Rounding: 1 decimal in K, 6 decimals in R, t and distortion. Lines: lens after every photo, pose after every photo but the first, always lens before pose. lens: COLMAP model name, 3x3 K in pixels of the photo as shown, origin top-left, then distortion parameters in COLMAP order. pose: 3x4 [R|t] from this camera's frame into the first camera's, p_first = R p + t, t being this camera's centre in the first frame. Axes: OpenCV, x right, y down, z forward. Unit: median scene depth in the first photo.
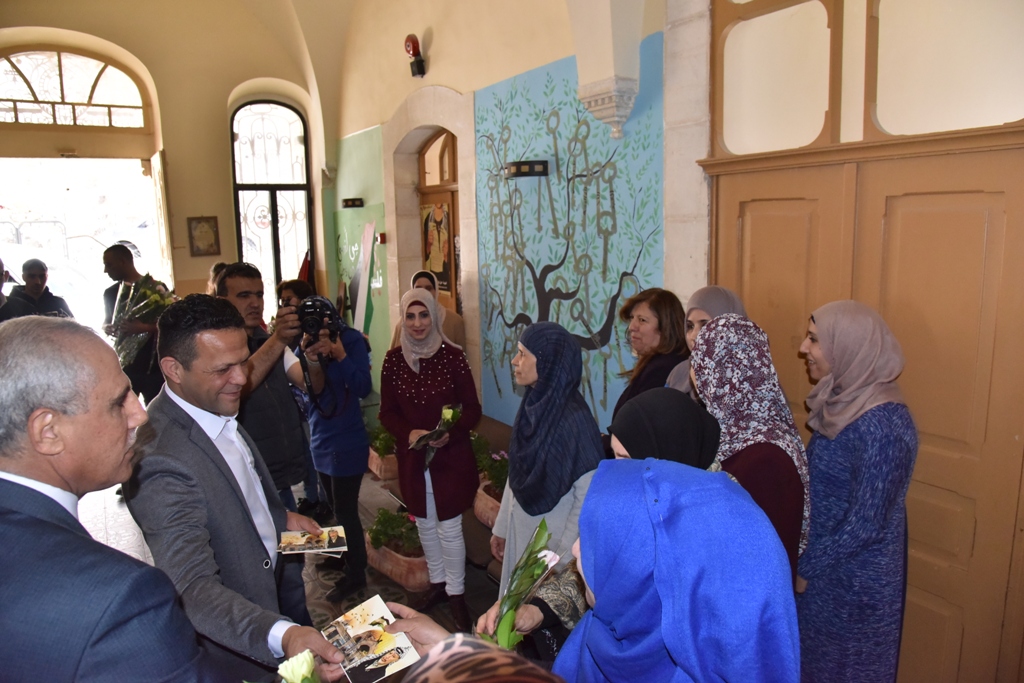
lens RADIAL K [[711.7, 0, 506.0], [0, 711.7, 332.1], [0, 0, 1]] dist [-0.106938, 0.062829]
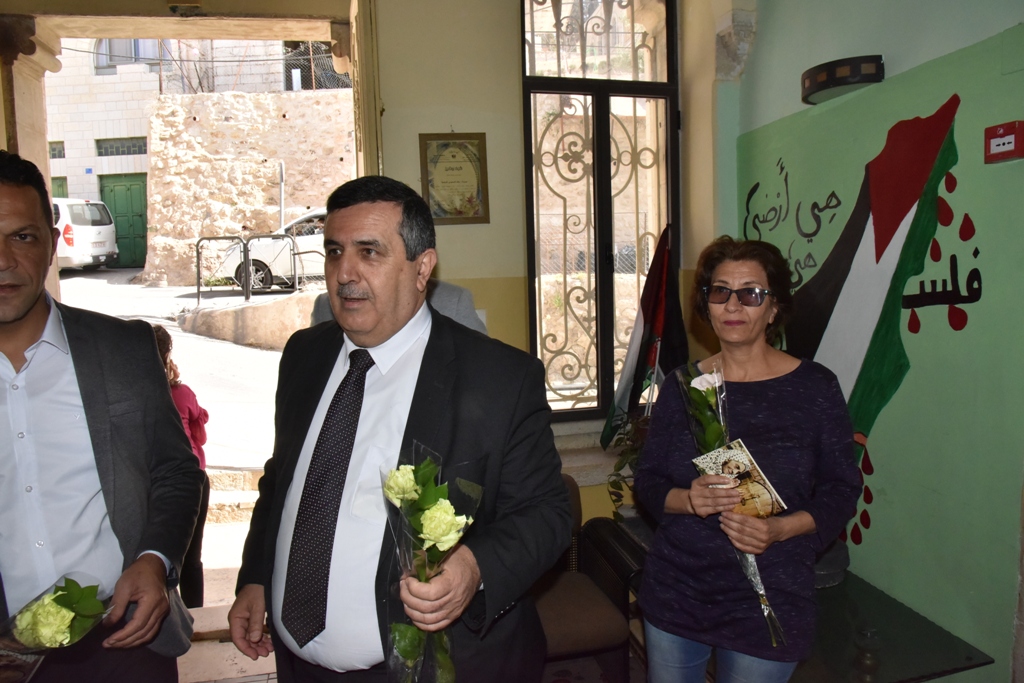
lens RADIAL K [[711.7, 0, 512.0], [0, 711.7, 336.4], [0, 0, 1]] dist [-0.106938, 0.062829]
pose [[0.952441, 0.027479, -0.303482, -0.488447], [-0.041882, 0.998279, -0.041051, -0.045786], [0.301831, 0.051809, 0.951953, 1.110971]]
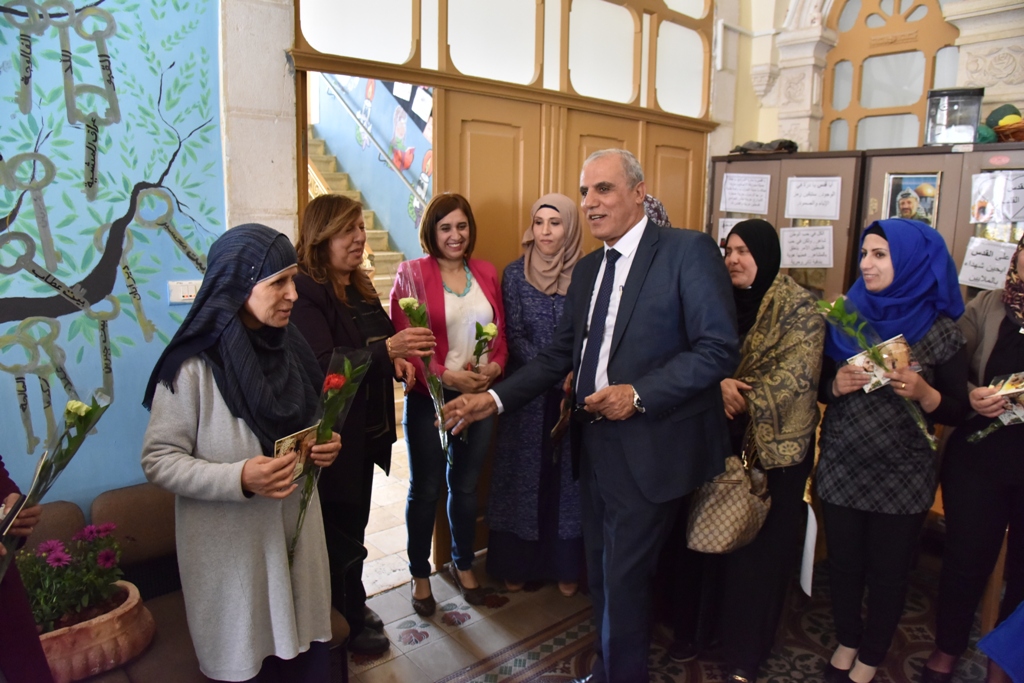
lens RADIAL K [[711.7, 0, 505.5], [0, 711.7, 336.9], [0, 0, 1]] dist [-0.106938, 0.062829]
pose [[-0.164569, -0.149546, 0.974963, -0.528503], [0.135269, 0.975679, 0.172489, -0.007085], [-0.977046, 0.160268, -0.140338, 0.733199]]
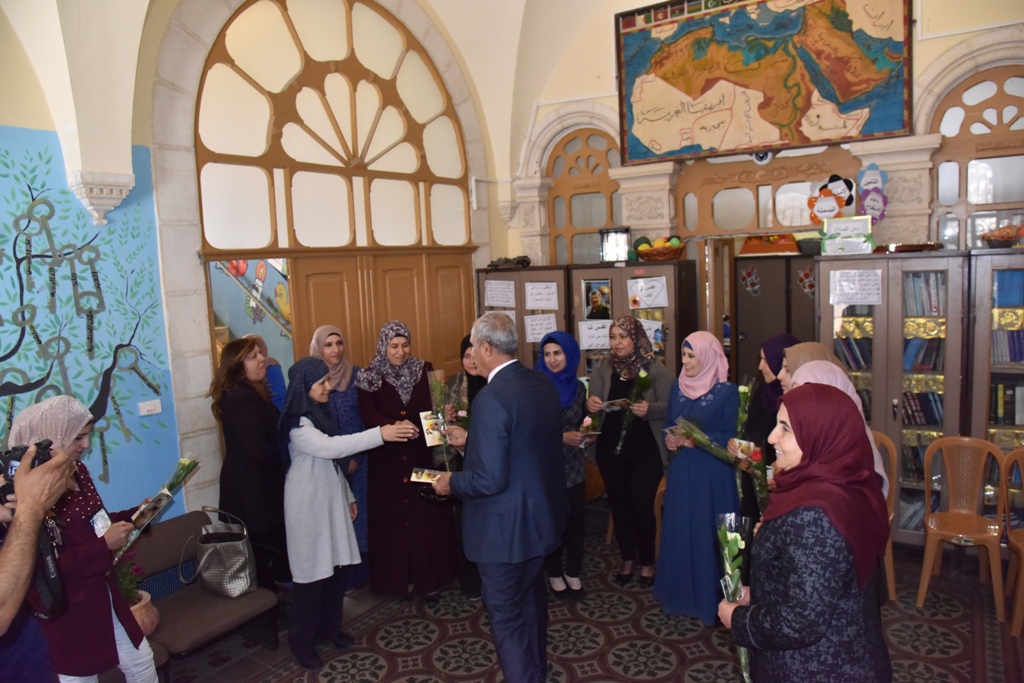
lens RADIAL K [[711.7, 0, 514.3], [0, 711.7, 337.3], [0, 0, 1]] dist [-0.106938, 0.062829]
pose [[-0.426770, -0.053461, 0.902779, -1.012213], [0.190090, 0.970647, 0.147341, -0.130369], [-0.884157, 0.234490, -0.404081, 0.839185]]
